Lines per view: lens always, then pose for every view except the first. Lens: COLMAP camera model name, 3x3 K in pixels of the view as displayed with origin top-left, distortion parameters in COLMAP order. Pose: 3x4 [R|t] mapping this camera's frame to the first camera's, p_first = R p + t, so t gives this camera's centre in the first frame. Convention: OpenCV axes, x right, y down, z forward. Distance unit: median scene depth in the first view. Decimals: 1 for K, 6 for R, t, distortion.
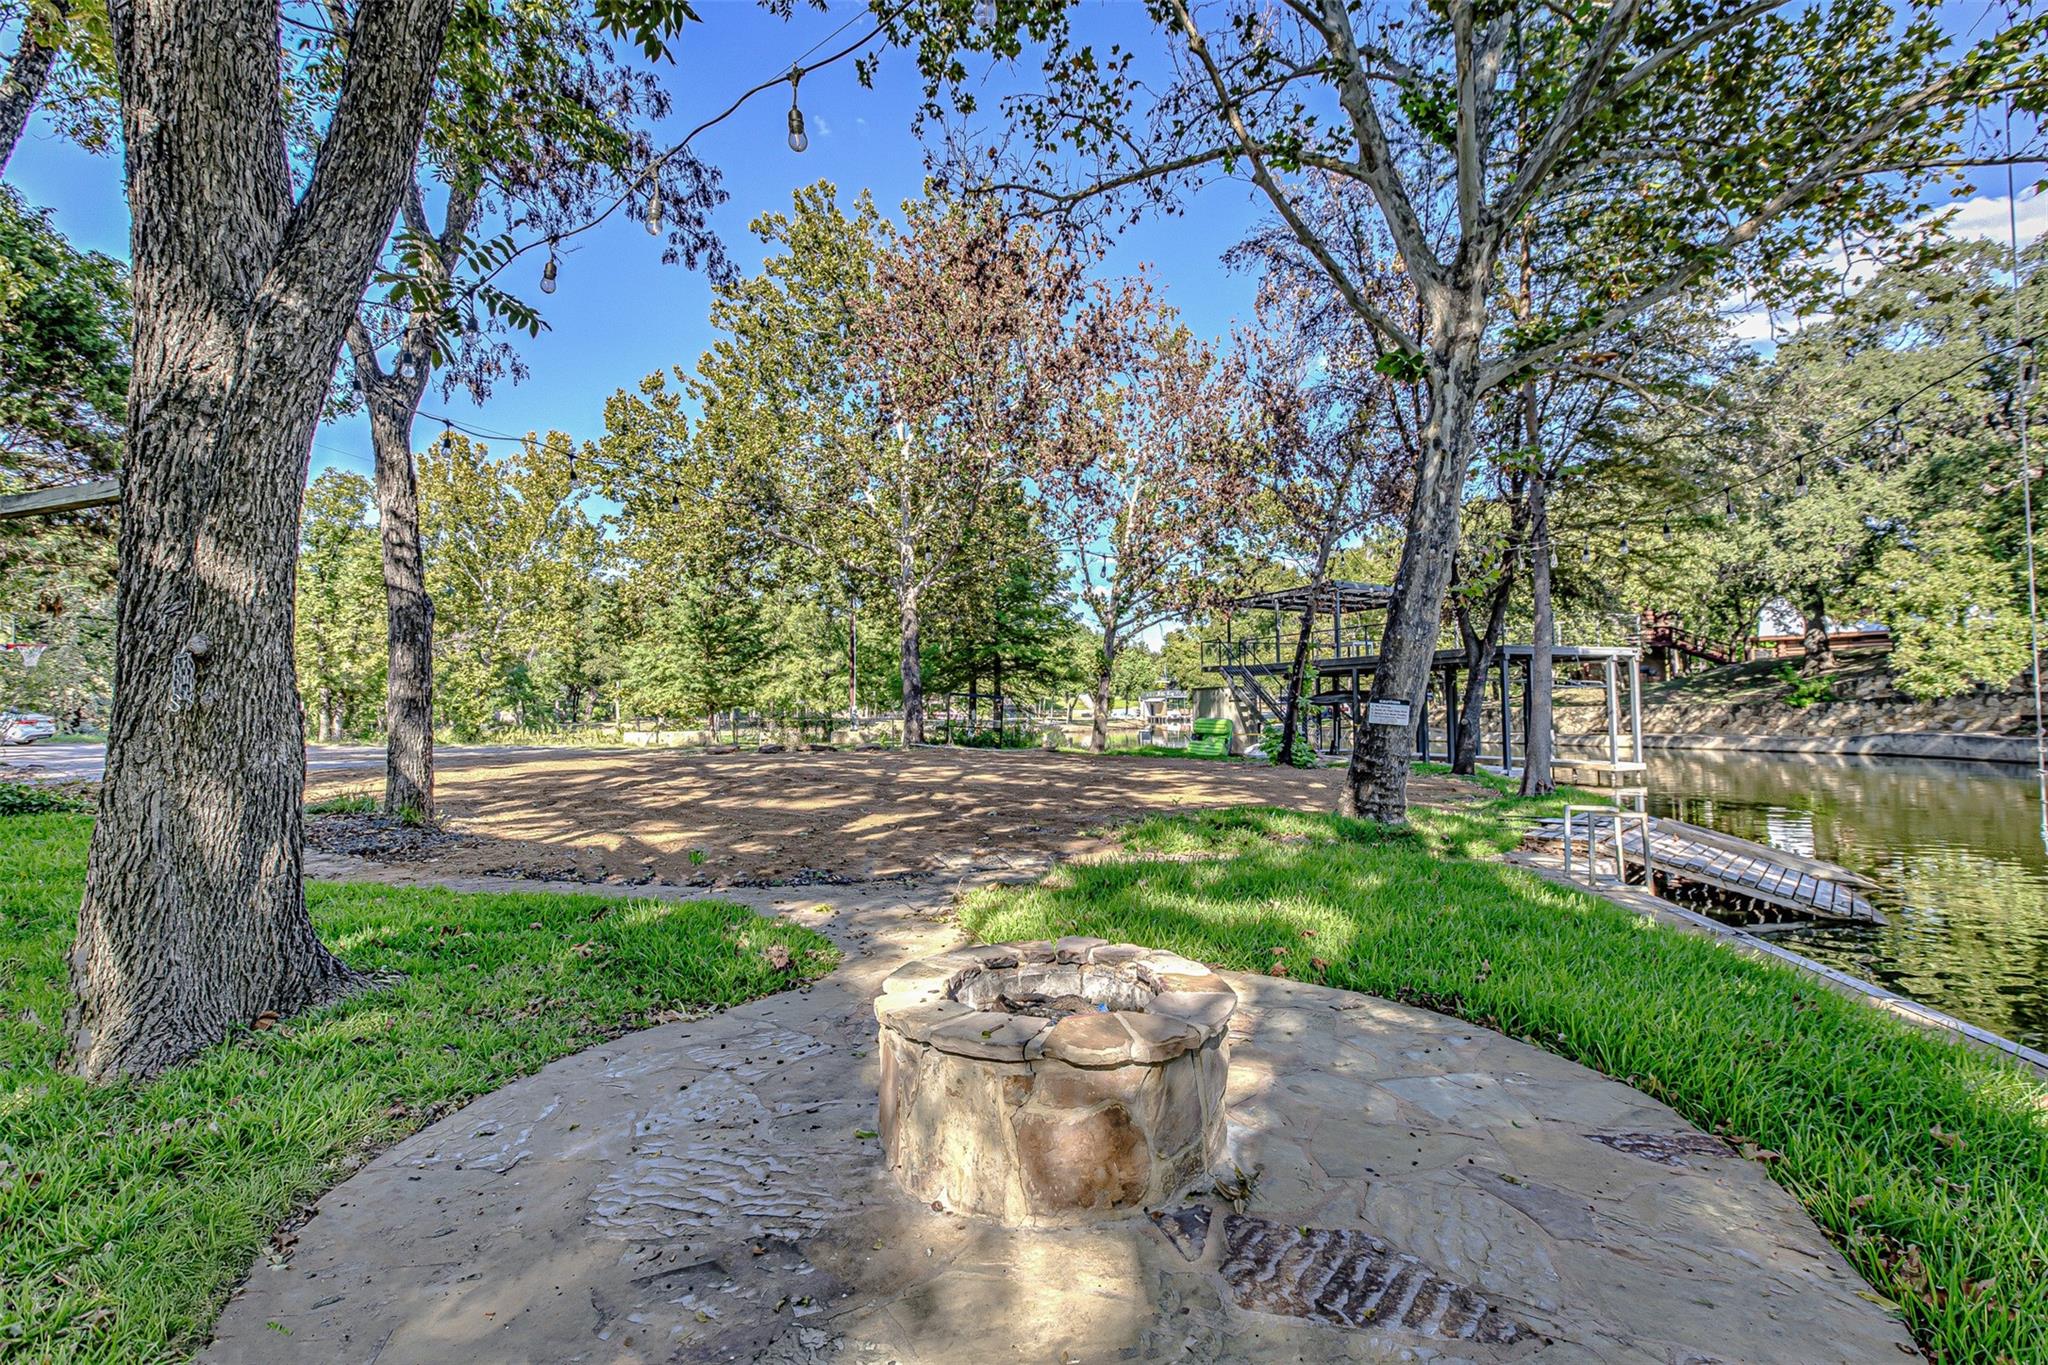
lens RADIAL K [[962.3, 0, 1020.3], [0, 962.3, 676.0], [0, 0, 1]] dist [0.003809, 0.000909]
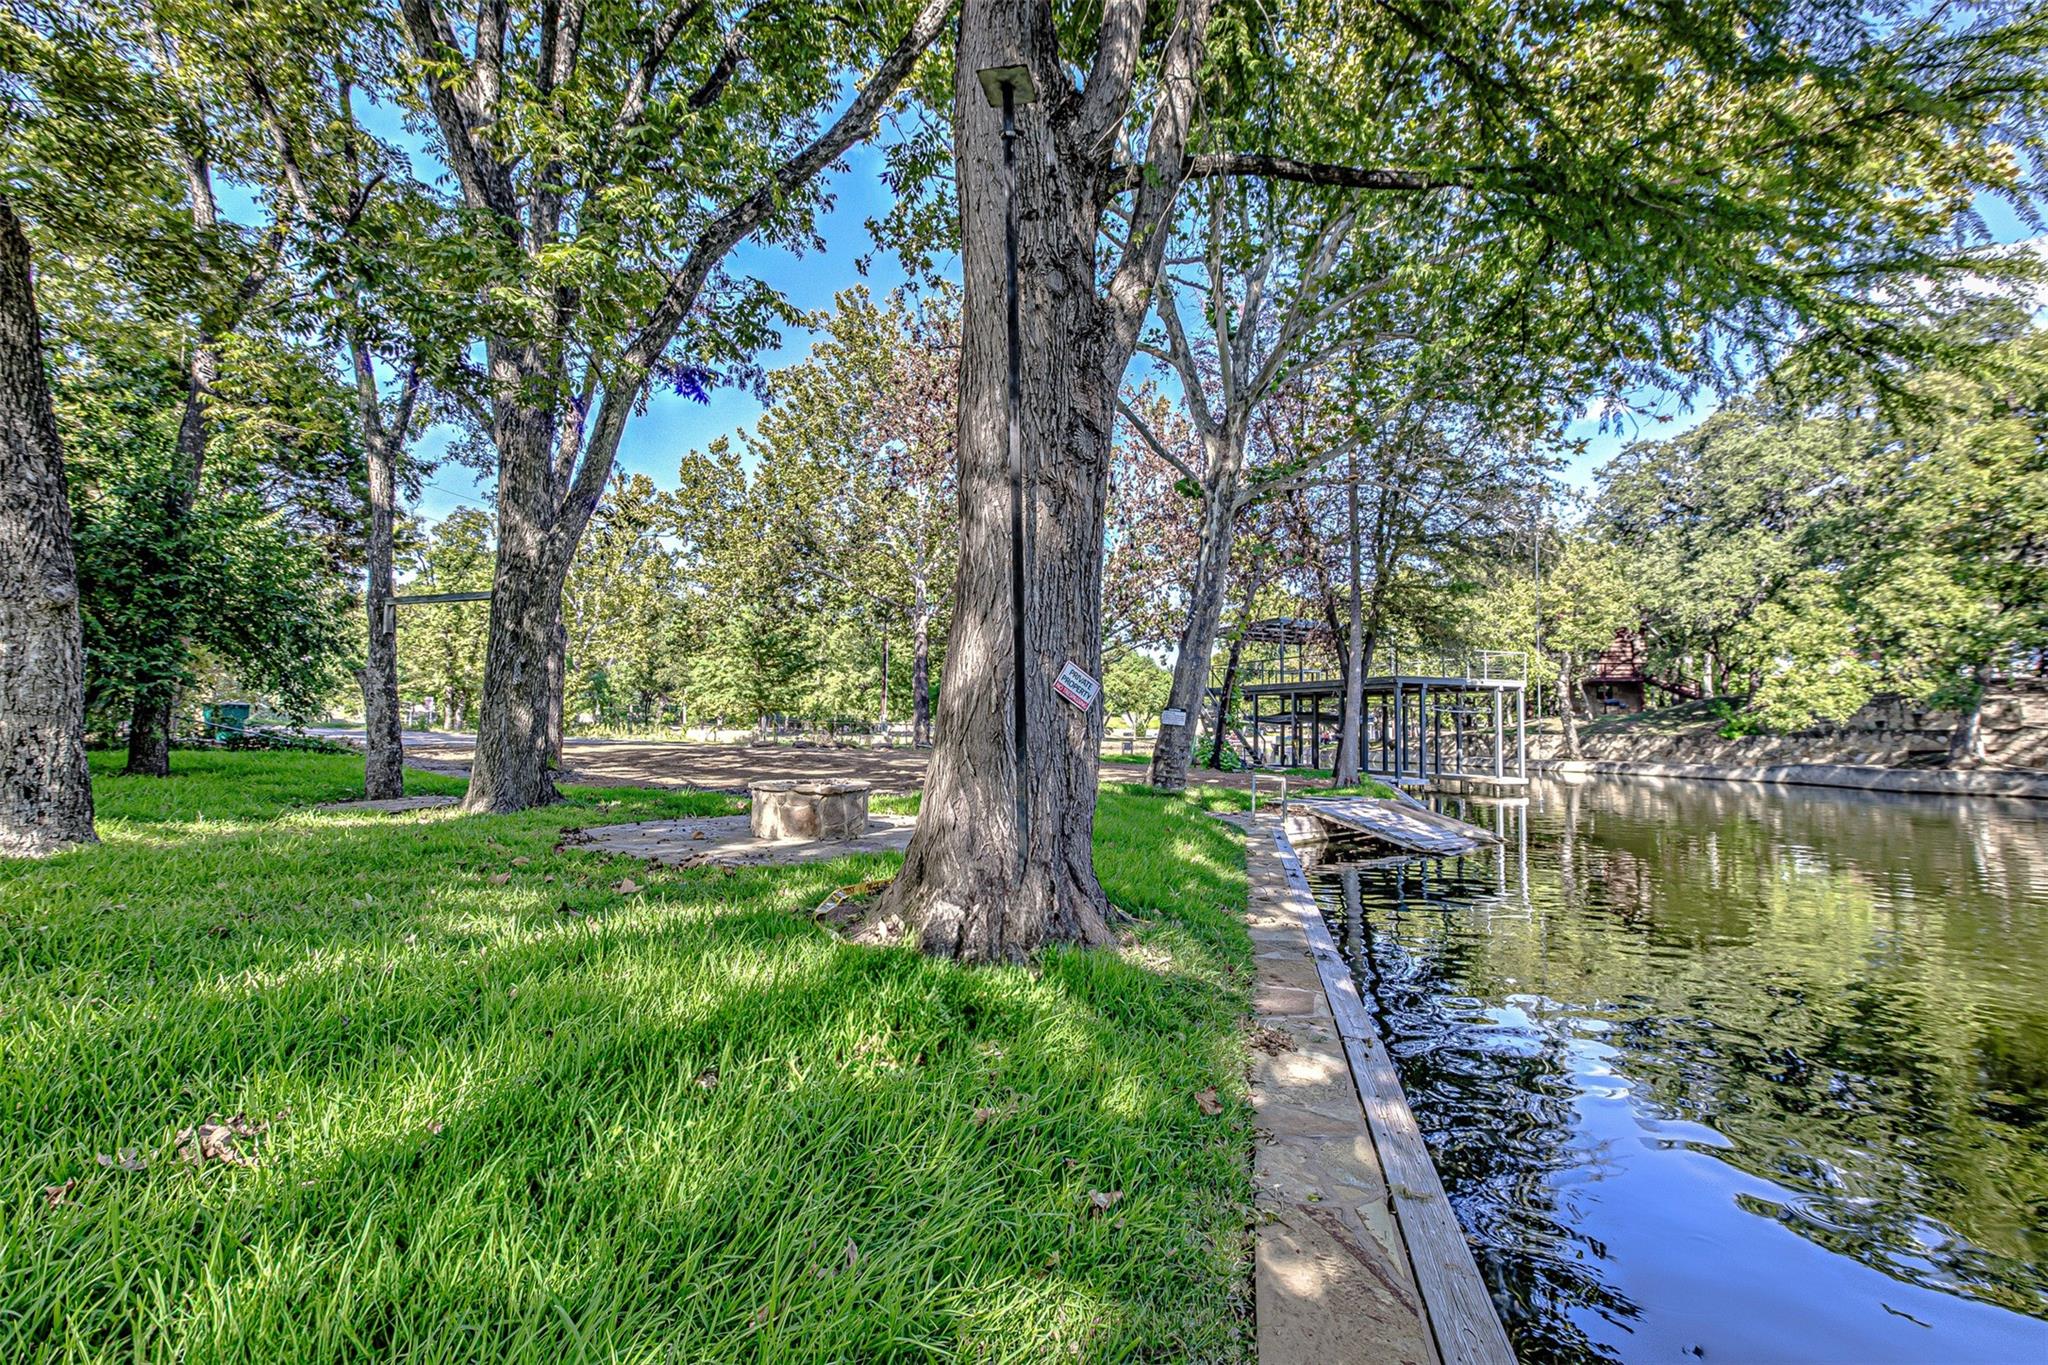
lens RADIAL K [[943.6, 0, 1013.0], [0, 943.6, 678.9], [0, 0, 1]] dist [-0.000453, 0.000913]
pose [[0.997660, 0.025903, -0.063278, 0.066519], [-0.026946, 0.999514, -0.015680, 0.002898], [0.062841, 0.017349, 0.997873, -0.150318]]
